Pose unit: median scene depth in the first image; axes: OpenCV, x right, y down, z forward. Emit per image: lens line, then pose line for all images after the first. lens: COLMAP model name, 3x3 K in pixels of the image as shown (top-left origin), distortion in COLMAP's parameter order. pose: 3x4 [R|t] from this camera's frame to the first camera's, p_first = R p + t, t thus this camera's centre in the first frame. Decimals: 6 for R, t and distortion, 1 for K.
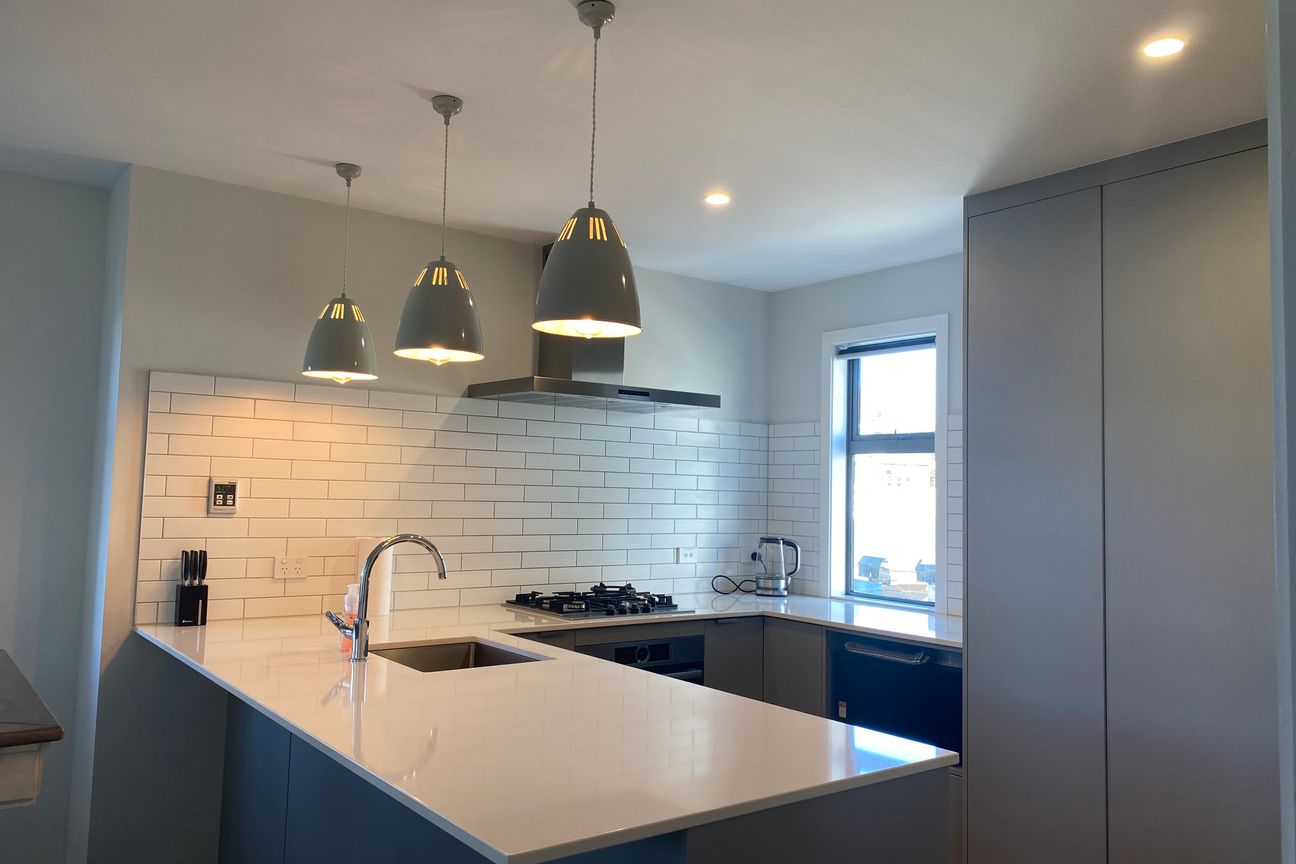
lens RADIAL K [[985.7, 0, 651.5], [0, 985.7, 428.1], [0, 0, 1]] dist [0.082856, -0.113504]
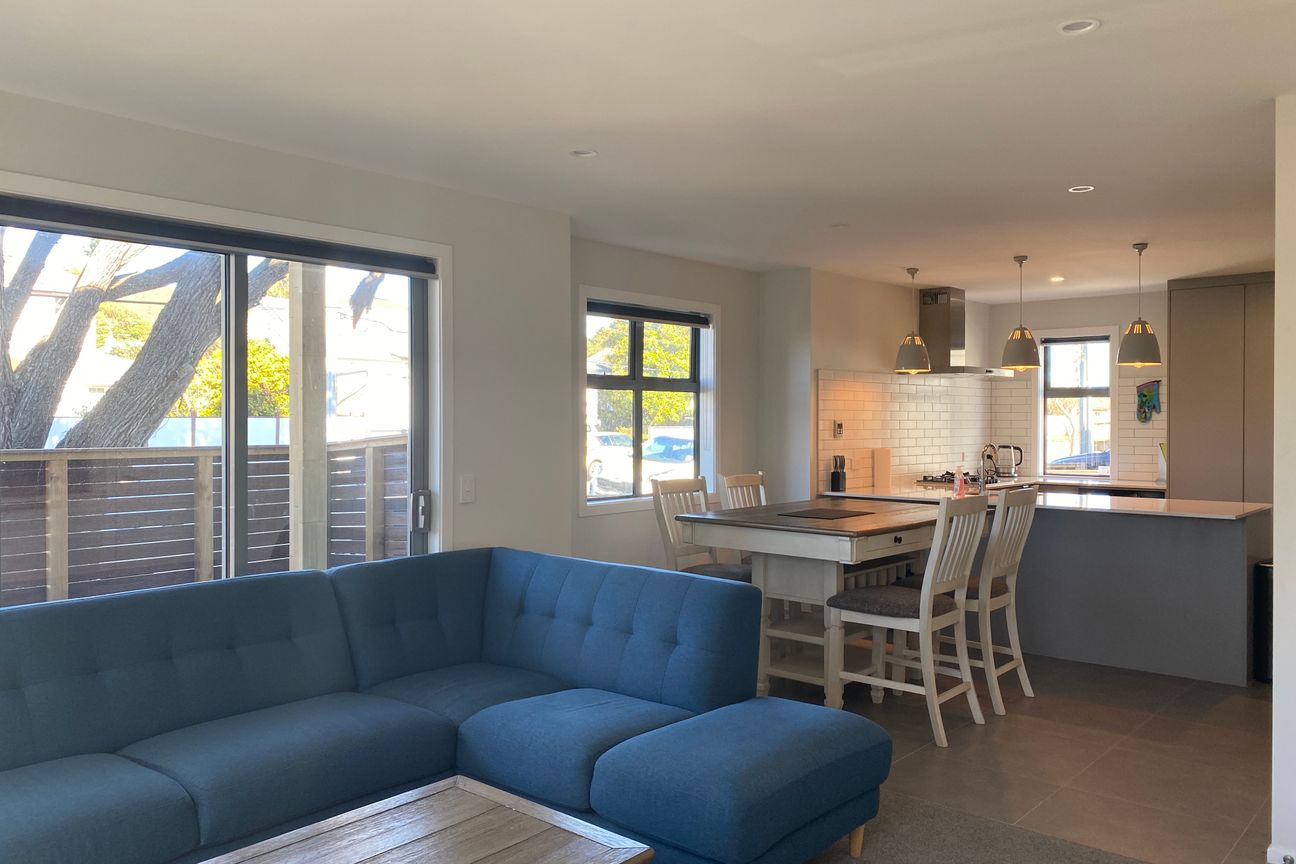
lens RADIAL K [[985.7, 0, 651.5], [0, 985.7, 428.1], [0, 0, 1]] dist [0.082856, -0.113504]
pose [[0.981371, -0.025633, 0.190404, -1.070806], [0.010960, 0.996915, 0.077723, -0.085994], [-0.191809, -0.074188, 0.978624, -0.814552]]
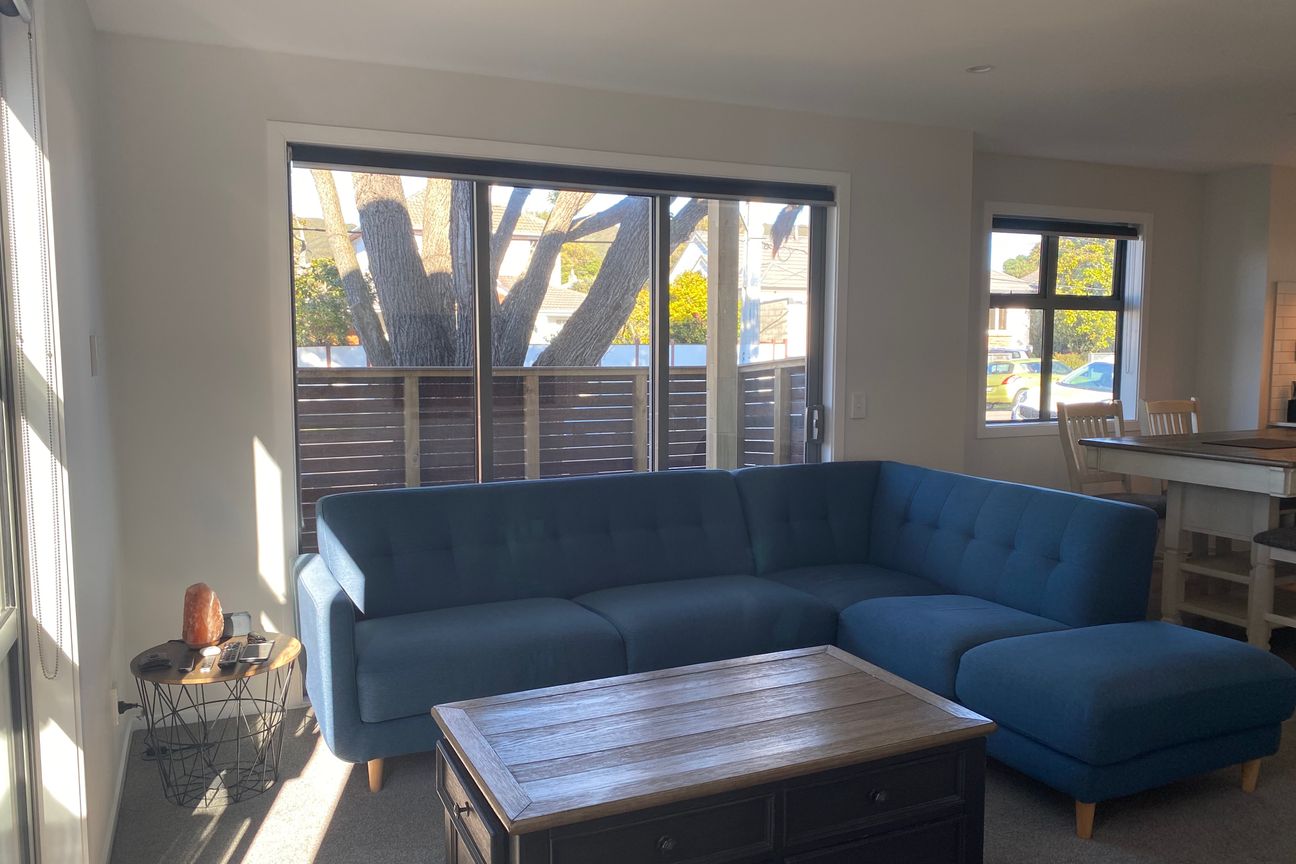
lens RADIAL K [[985.7, 0, 651.5], [0, 985.7, 428.1], [0, 0, 1]] dist [0.082856, -0.113504]
pose [[0.974429, -0.006894, -0.224589, -1.040456], [0.039328, 0.989333, 0.140265, -0.081956], [0.221226, -0.145511, 0.964306, -0.889551]]
